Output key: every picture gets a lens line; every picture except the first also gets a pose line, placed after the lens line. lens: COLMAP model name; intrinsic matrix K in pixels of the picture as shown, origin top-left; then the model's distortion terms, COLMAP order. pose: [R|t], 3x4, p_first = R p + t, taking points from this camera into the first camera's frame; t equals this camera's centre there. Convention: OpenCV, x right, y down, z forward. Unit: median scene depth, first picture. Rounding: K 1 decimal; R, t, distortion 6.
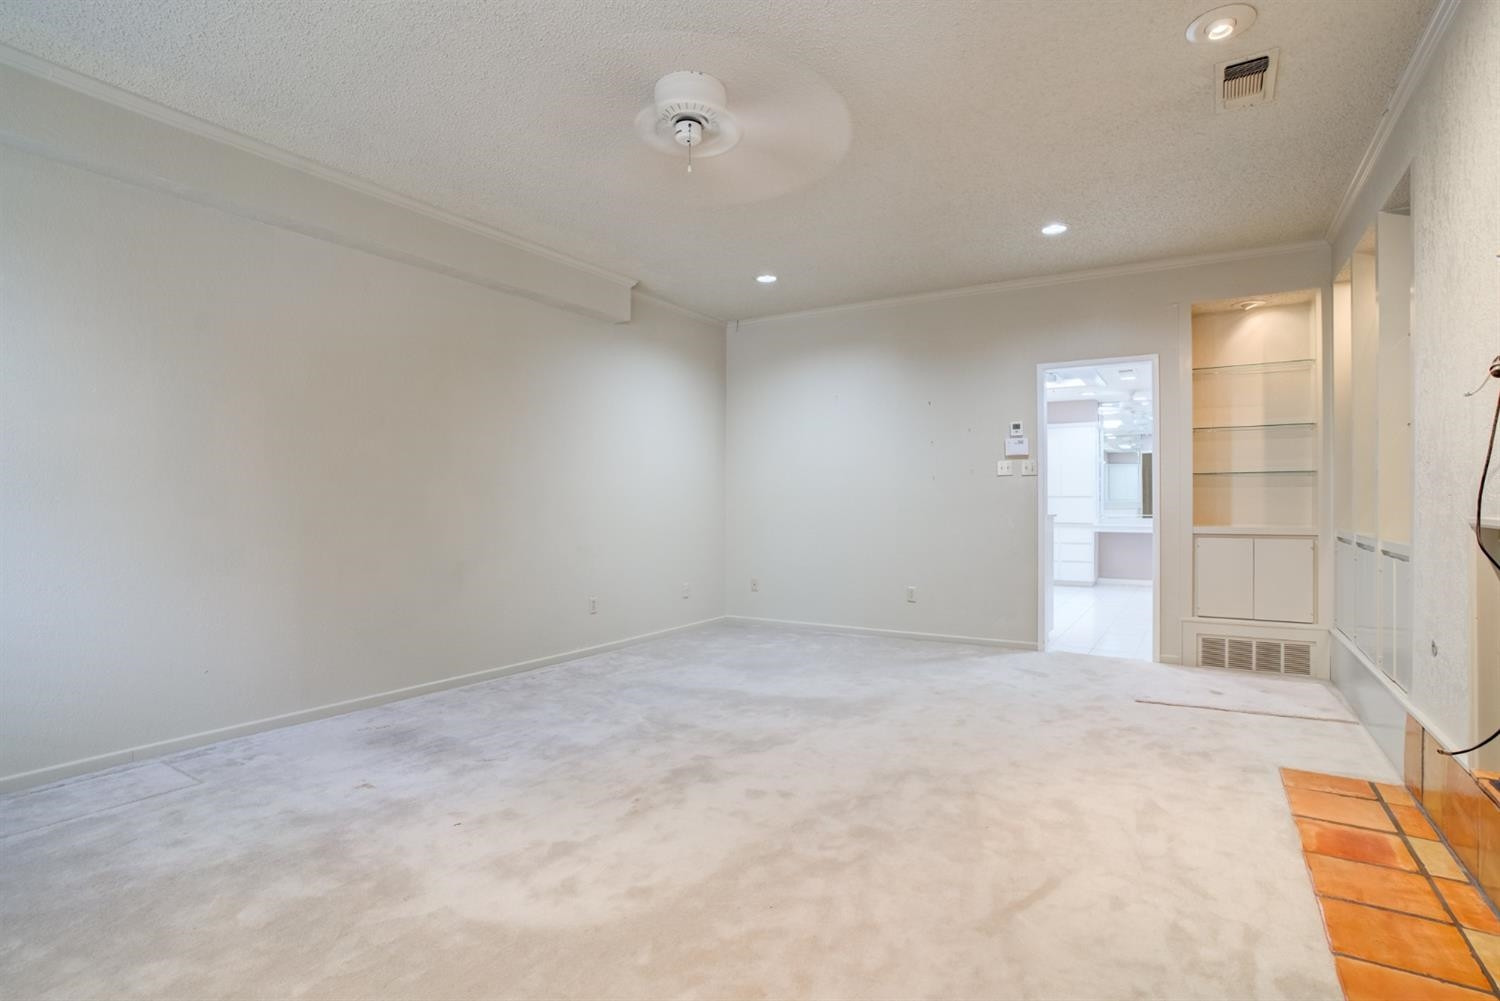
lens RADIAL K [[750.4, 0, 748.0], [0, 750.4, 504.3], [0, 0, 1]] dist [-0.050151, 0.019803]
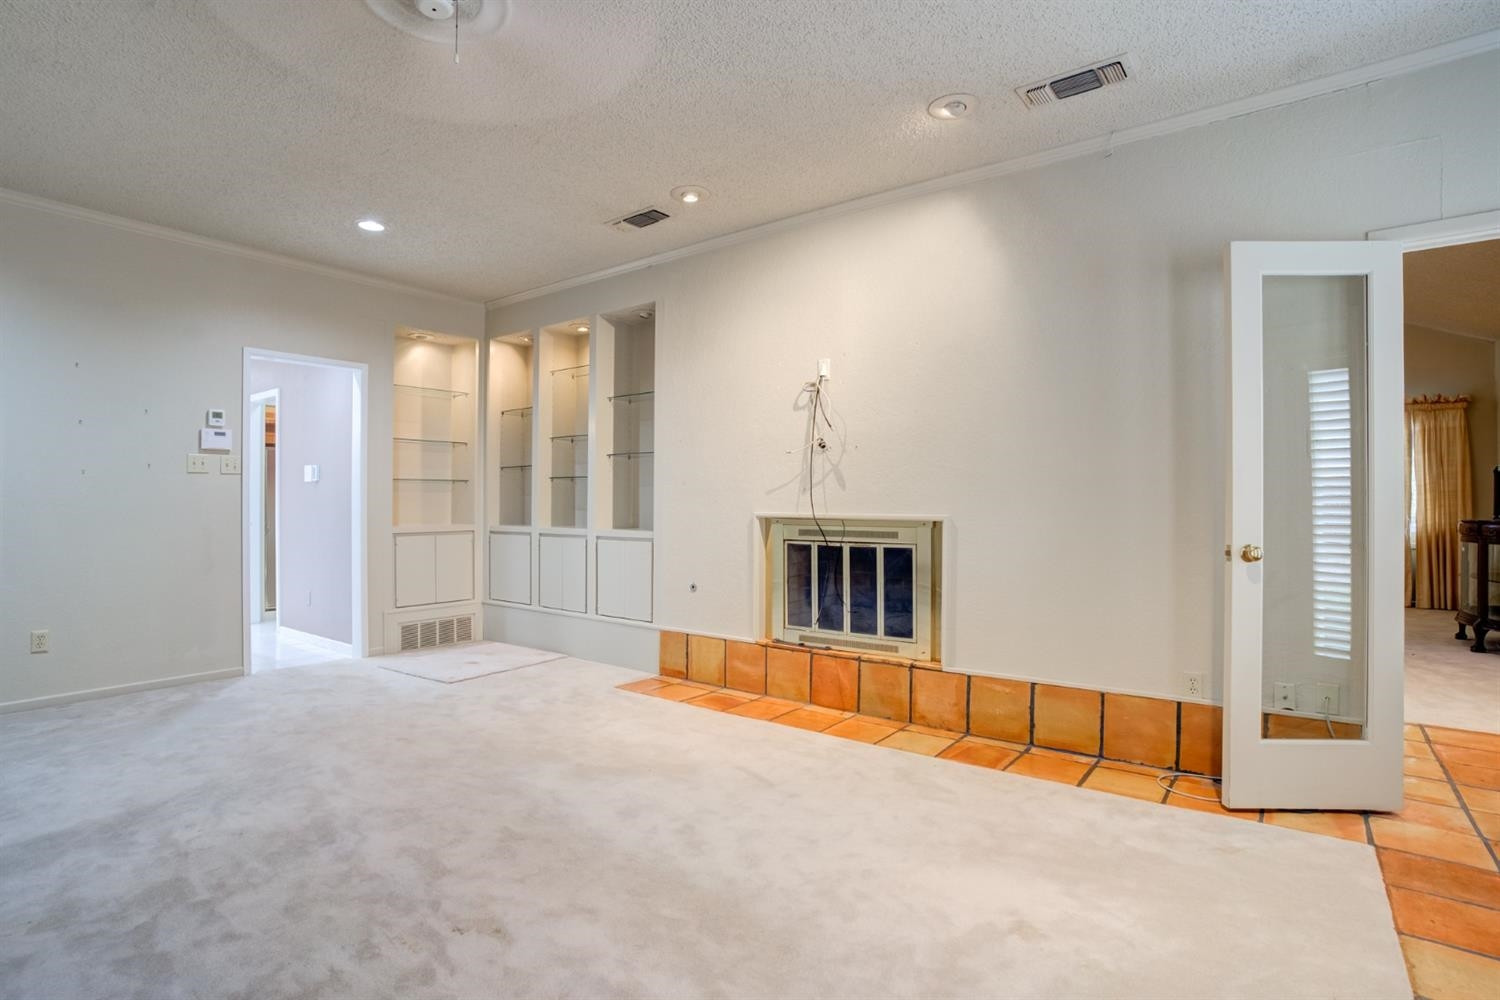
lens RADIAL K [[750.4, 0, 740.1], [0, 750.4, 498.6], [0, 0, 1]] dist [-0.050151, 0.019803]
pose [[0.112384, 0.007813, 0.993634, -0.470293], [0.007541, 0.999934, -0.008715, 0.001776], [-0.993636, 0.008472, 0.112318, 0.384017]]
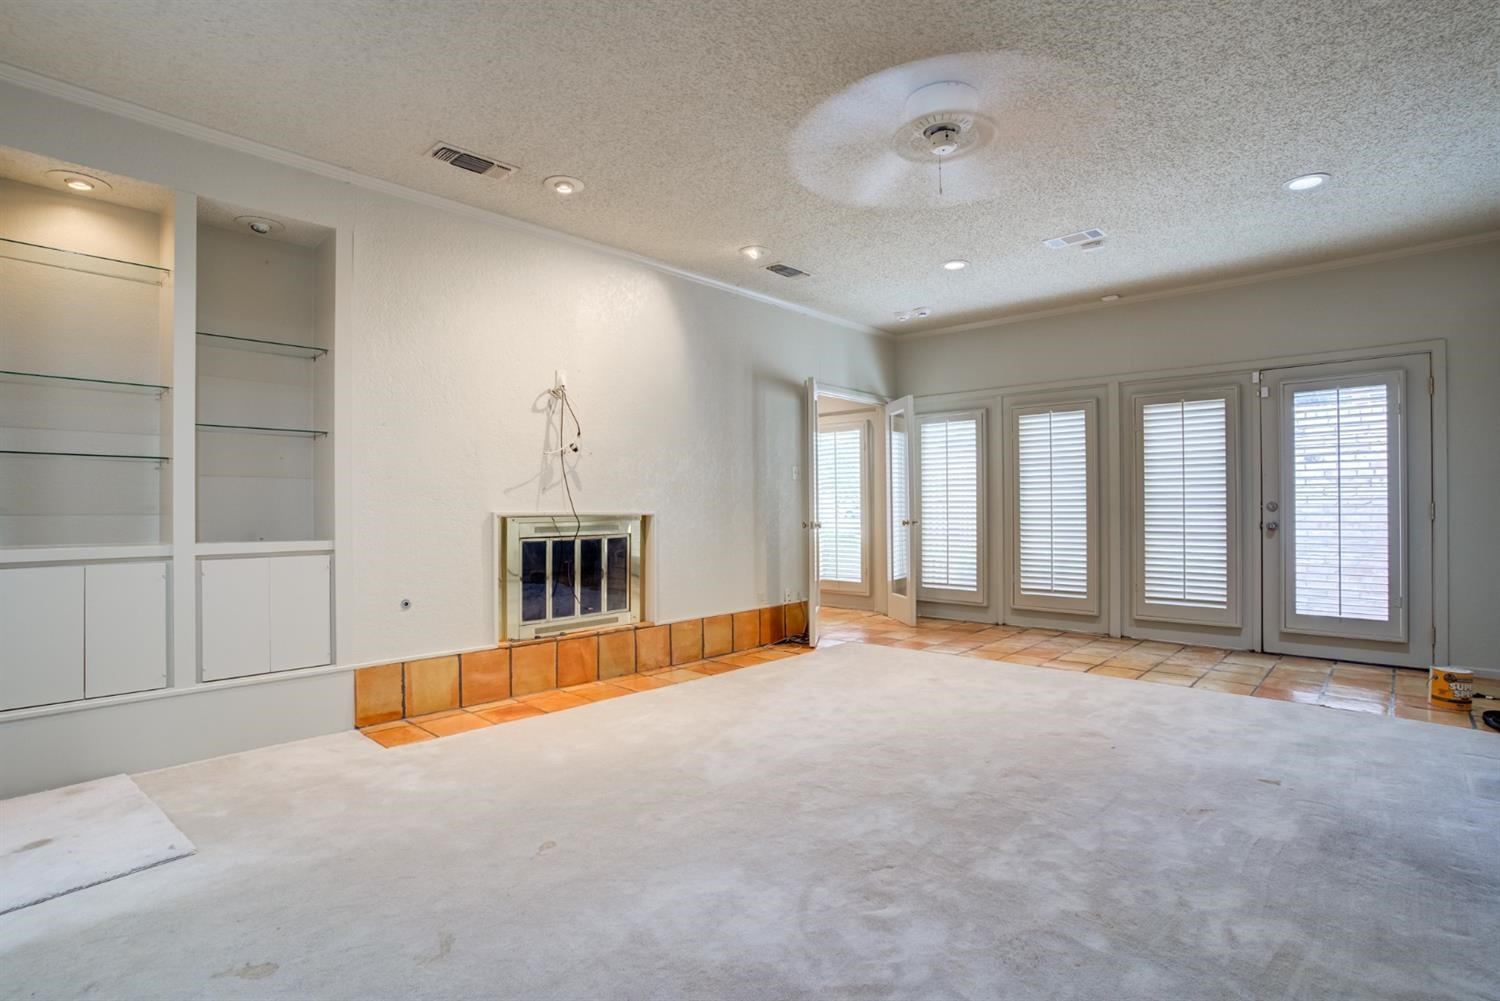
lens RADIAL K [[750.4, 0, 747.4], [0, 750.4, 500.5], [0, 0, 1]] dist [-0.050151, 0.019803]
pose [[-0.978589, 0.001143, 0.205822, -0.011666], [0.002489, 0.999977, 0.006283, -0.007445], [-0.205811, 0.006661, -0.978569, 1.284824]]
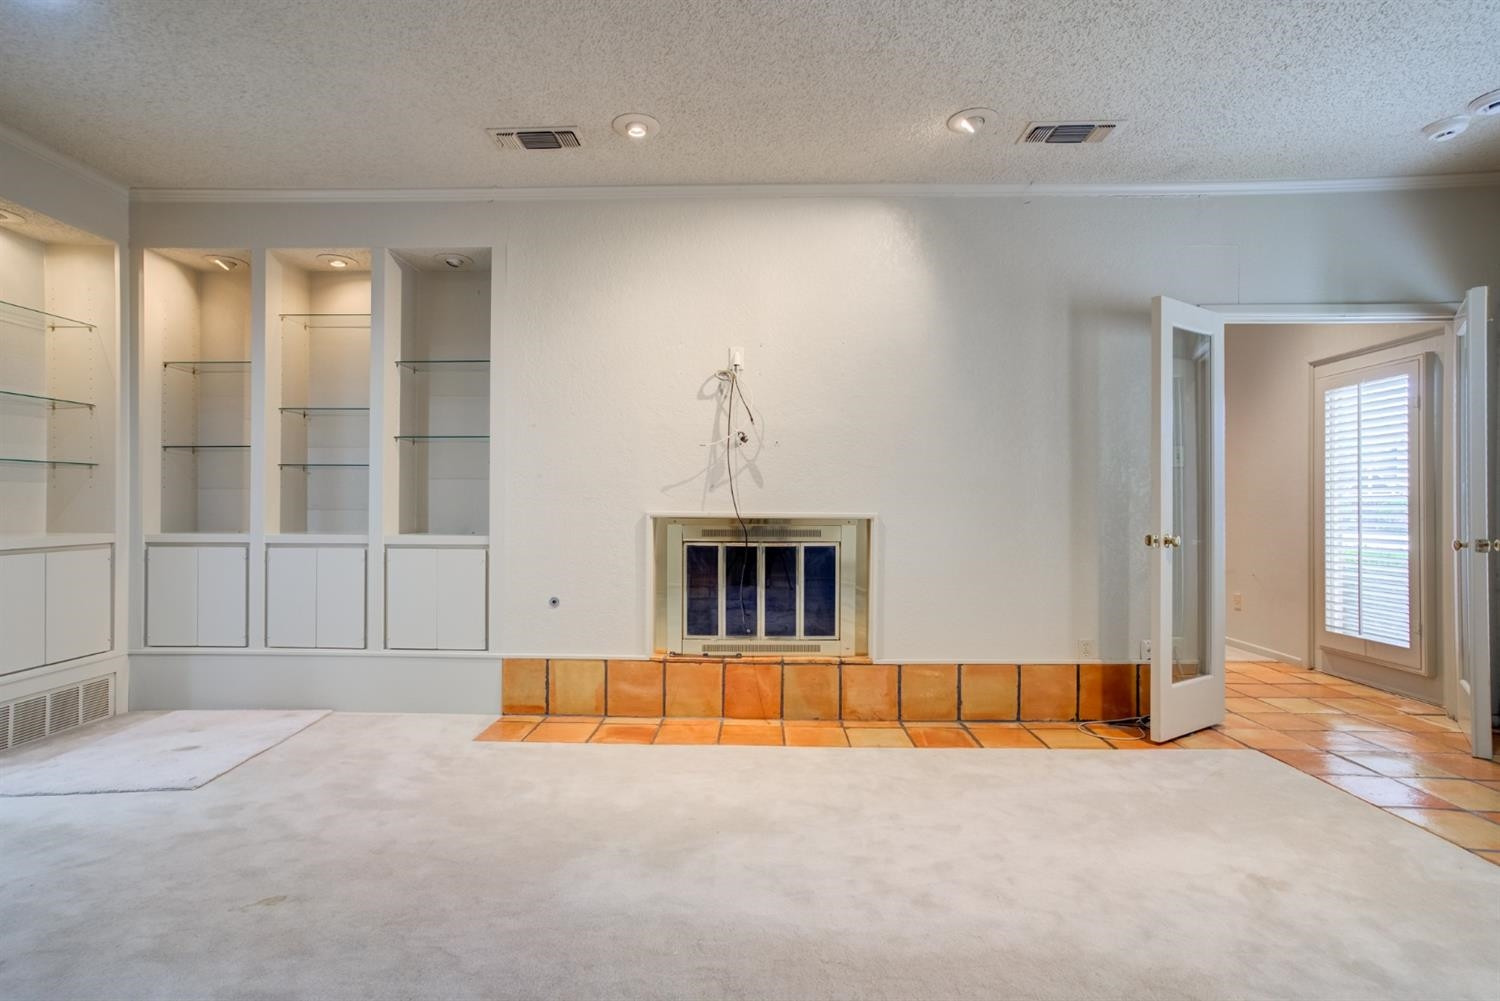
lens RADIAL K [[725.4, 0, 739.6], [0, 725.4, 501.0], [0, 0, 1]] dist [-0.013330, 0.011193]
pose [[-0.490739, 0.000415, 0.871306, -0.280617], [0.005101, 0.999984, 0.002397, -0.002136], [-0.871292, 0.005621, -0.490734, 0.777214]]
